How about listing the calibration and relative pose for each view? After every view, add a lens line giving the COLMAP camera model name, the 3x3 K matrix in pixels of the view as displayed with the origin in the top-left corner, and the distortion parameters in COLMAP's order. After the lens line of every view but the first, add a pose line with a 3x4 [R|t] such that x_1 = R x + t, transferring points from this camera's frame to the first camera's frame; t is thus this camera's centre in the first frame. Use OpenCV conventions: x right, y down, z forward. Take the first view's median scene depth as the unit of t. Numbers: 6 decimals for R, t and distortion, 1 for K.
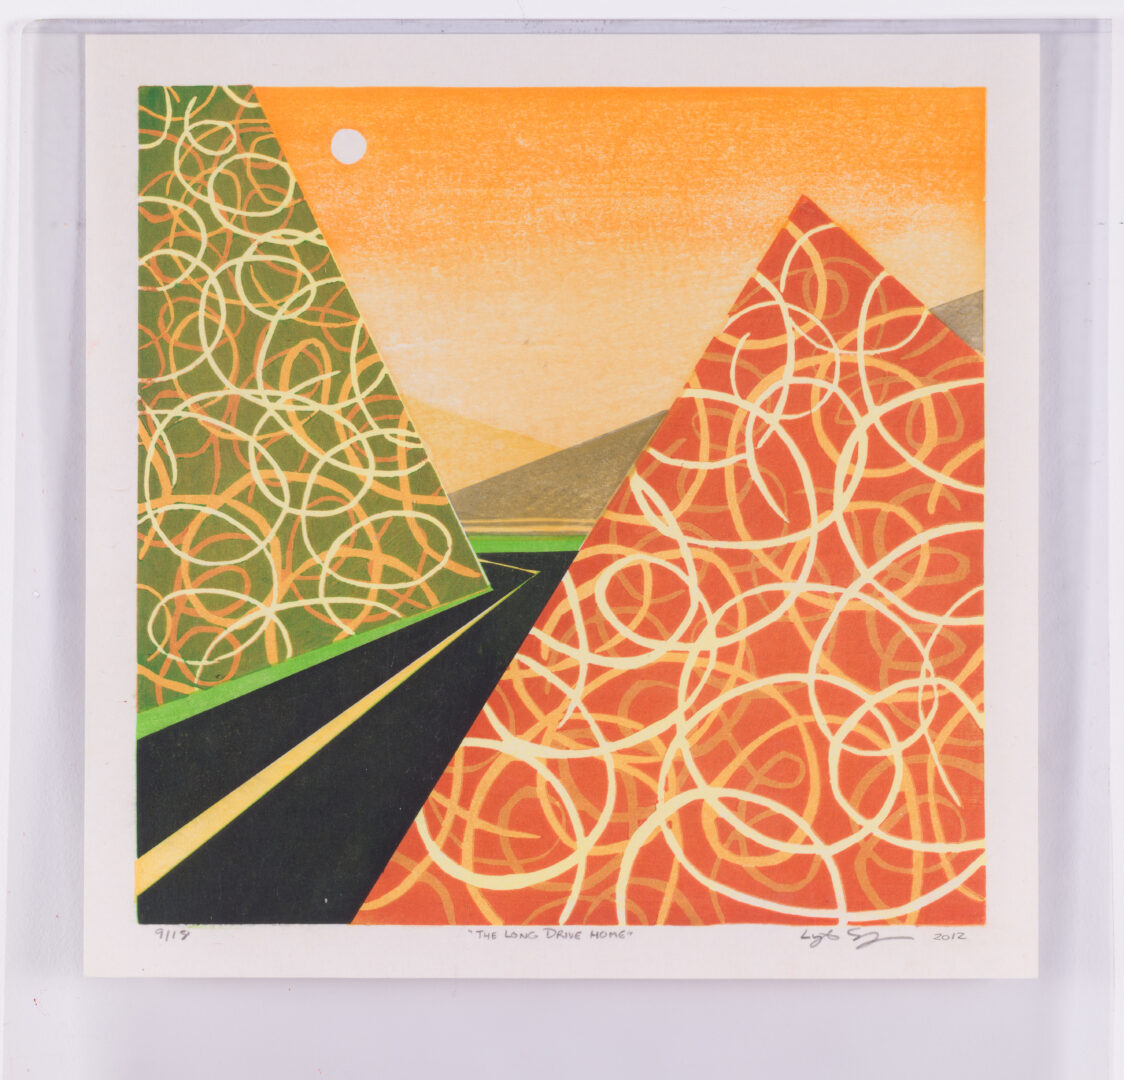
lens RADIAL K [[3357.4, 0, 562.0], [0, 3357.4, 540.0], [0, 0, 1]] dist [-0.015578, 0.397662]
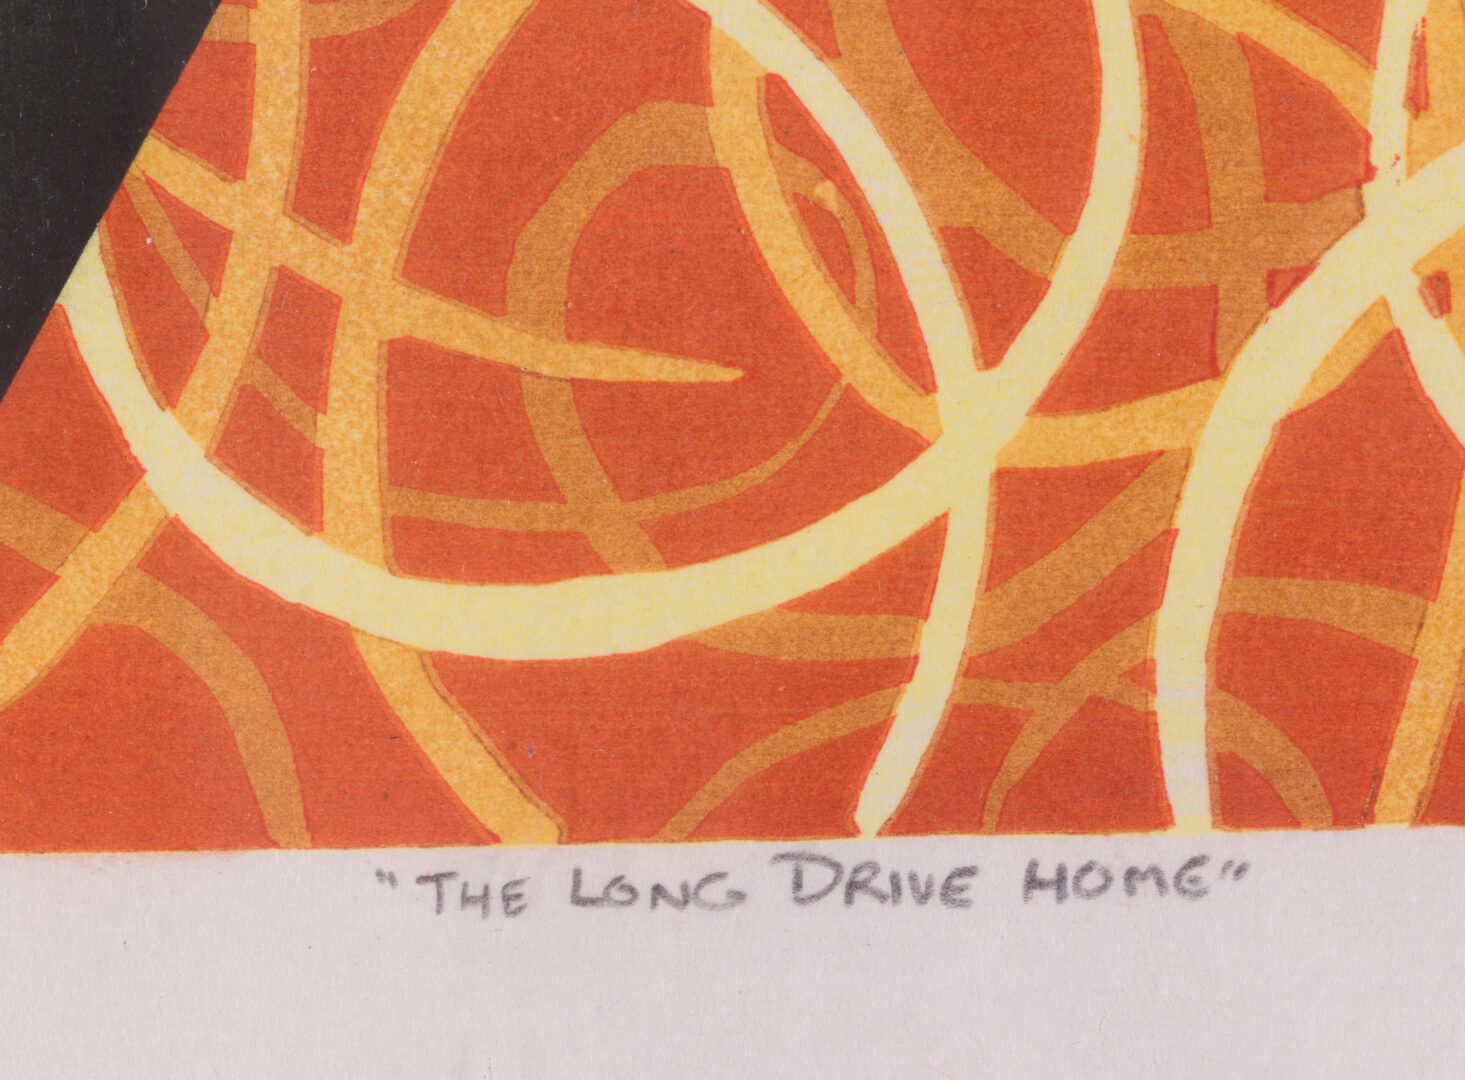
lens RADIAL K [[4654.8, 0, 732.5], [0, 4654.8, 540.0], [0, 0, 1]] dist [-0.005533, 0.239749]
pose [[0.993661, -0.018181, -0.110940, 0.021689], [0.031937, 0.991830, 0.123506, 0.065595], [0.107788, -0.126266, 0.986123, 0.743660]]
